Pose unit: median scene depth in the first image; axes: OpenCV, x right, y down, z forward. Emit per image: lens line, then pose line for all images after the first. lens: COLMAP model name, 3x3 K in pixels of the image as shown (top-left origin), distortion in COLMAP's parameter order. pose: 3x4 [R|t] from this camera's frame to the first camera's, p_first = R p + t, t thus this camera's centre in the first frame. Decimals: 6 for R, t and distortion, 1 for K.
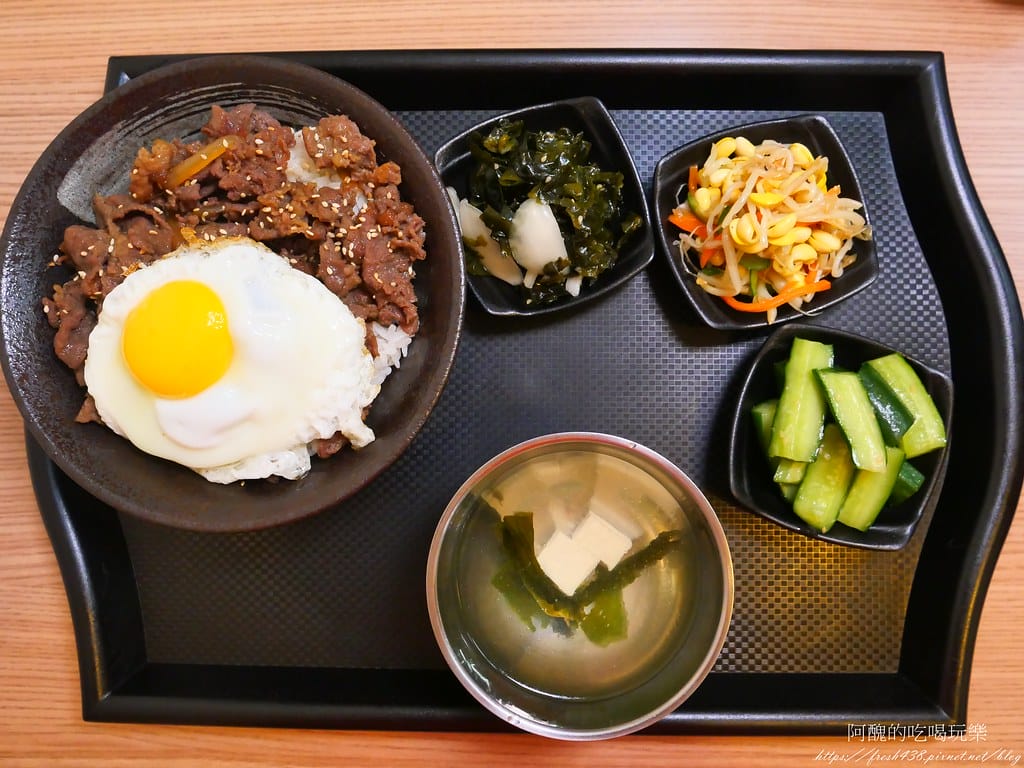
lens RADIAL K [[739.8, 0, 511.6], [0, 739.8, 385.2], [0, 0, 1]] dist [-0.047693, 0.004136]
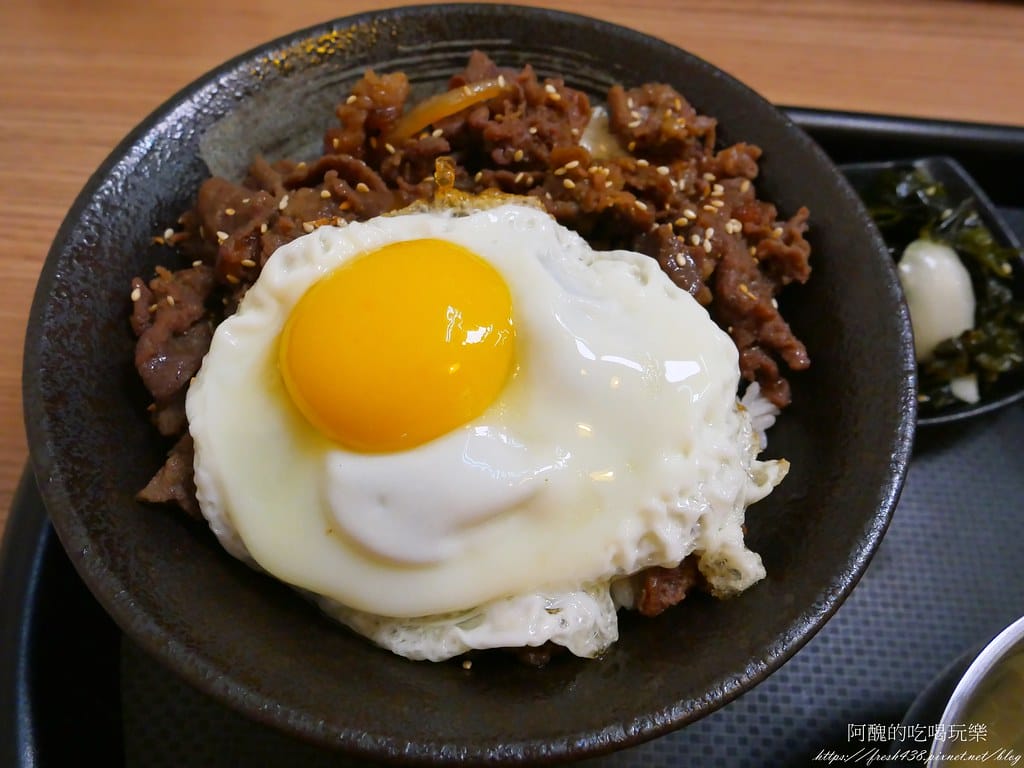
lens RADIAL K [[739.8, 0, 514.1], [0, 739.8, 384.9], [0, 0, 1]] dist [-0.047693, 0.004136]
pose [[0.996763, 0.075958, 0.026341, -0.370474], [-0.058622, 0.910908, -0.408424, 0.164427], [-0.055017, 0.405558, 0.912412, 0.516221]]
